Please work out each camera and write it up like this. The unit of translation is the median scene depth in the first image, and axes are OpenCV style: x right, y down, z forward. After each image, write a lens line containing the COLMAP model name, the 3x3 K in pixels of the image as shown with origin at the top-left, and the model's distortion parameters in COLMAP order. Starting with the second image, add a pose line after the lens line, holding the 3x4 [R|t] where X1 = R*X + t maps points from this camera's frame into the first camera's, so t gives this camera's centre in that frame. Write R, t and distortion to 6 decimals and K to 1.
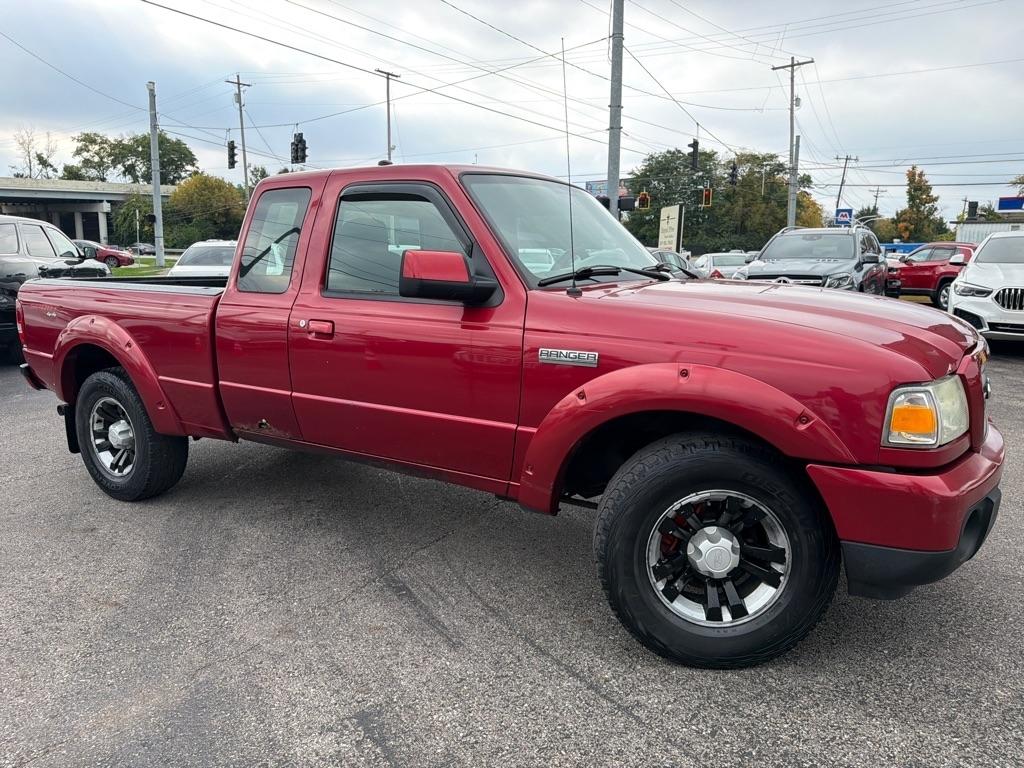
lens RADIAL K [[722.2, 0, 512.5], [0, 722.2, 384.9], [0, 0, 1]] dist [0.037634, -0.049252]
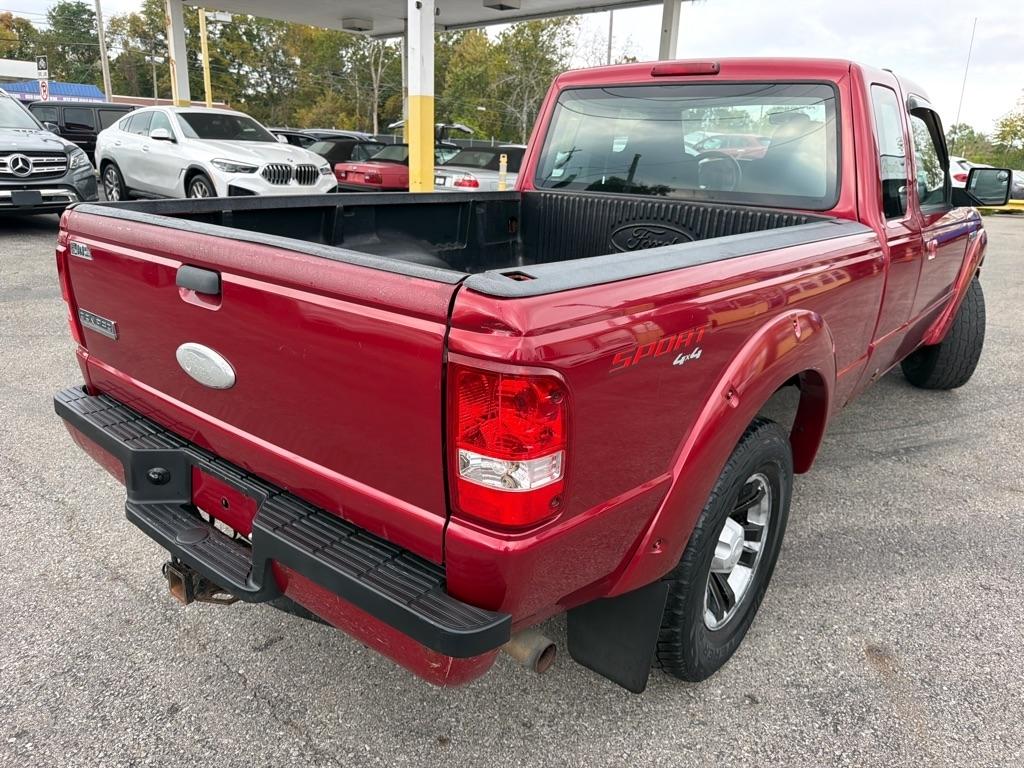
lens RADIAL K [[728.8, 0, 515.4], [0, 728.8, 382.1], [0, 0, 1]] dist [-0.006214, 0.005715]
pose [[0.121238, -0.307510, 0.943790, -0.275320], [0.134660, 0.947109, 0.291293, -0.055691], [-0.983447, 0.091775, 0.156235, 0.292859]]
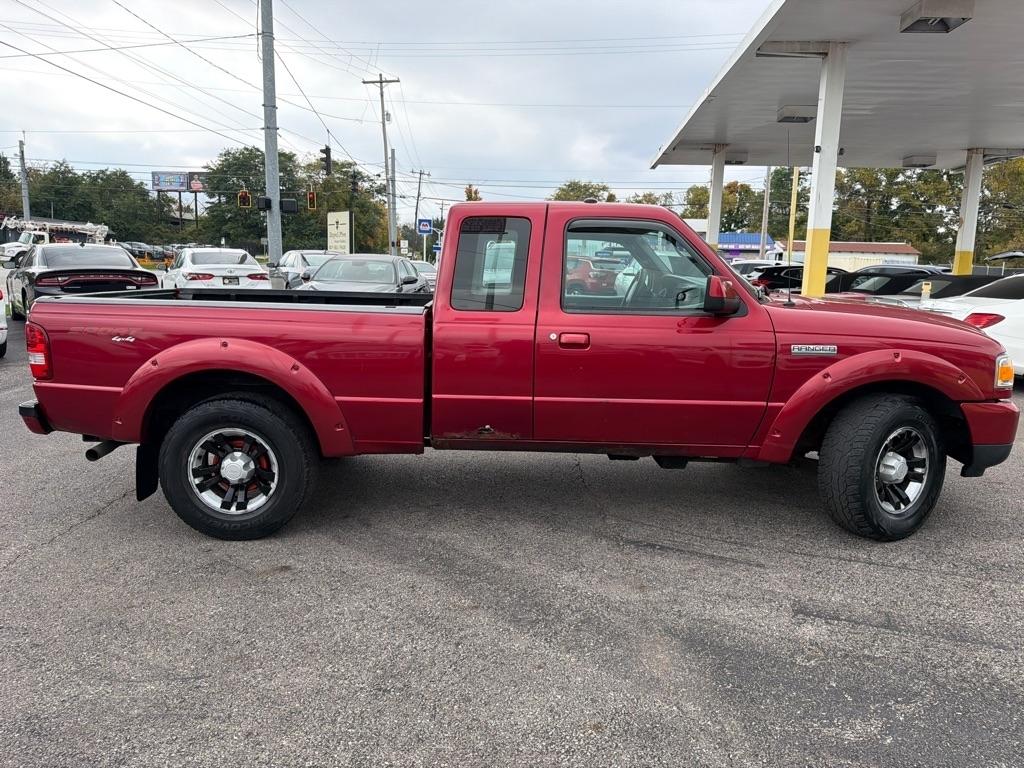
lens RADIAL K [[714.5, 0, 513.3], [0, 714.5, 387.4], [0, 0, 1]] dist [0.098327, -0.140218]
pose [[0.842393, -0.078203, 0.533159, -0.200579], [0.077342, 0.996716, 0.023995, -0.007510], [-0.533285, 0.021022, 0.845675, 0.014693]]
